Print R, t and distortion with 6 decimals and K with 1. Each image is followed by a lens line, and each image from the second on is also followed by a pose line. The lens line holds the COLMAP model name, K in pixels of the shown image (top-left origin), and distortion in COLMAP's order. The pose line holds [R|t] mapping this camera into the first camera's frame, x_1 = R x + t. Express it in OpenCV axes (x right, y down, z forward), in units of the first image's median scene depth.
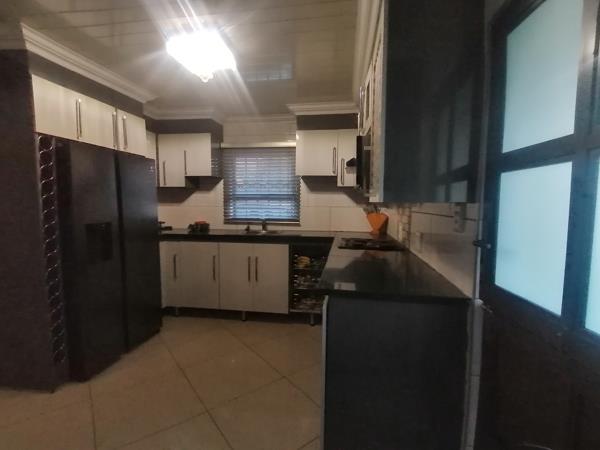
lens RADIAL K [[295.4, 0, 300.0], [0, 295.4, 225.0], [0, 0, 1]] dist [0.001263, -0.000038]
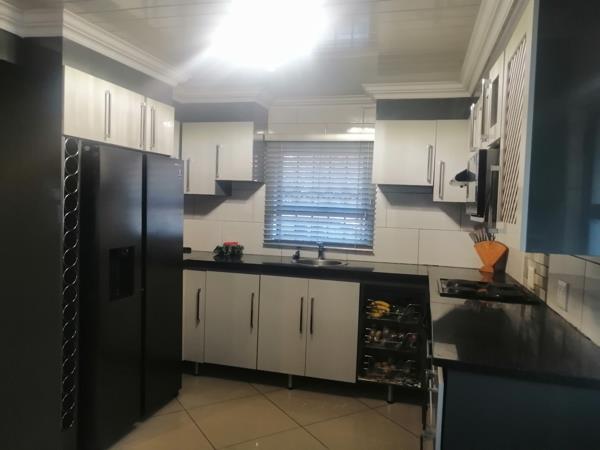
lens RADIAL K [[458.3, 0, 300.0], [0, 458.3, 225.0], [0, 0, 1]] dist [-0.005442, 0.000566]
pose [[0.993217, 0.033990, -0.111196, -0.061160], [-0.037749, 0.998779, -0.031873, -0.030211], [0.109977, 0.035855, 0.993287, -0.092365]]
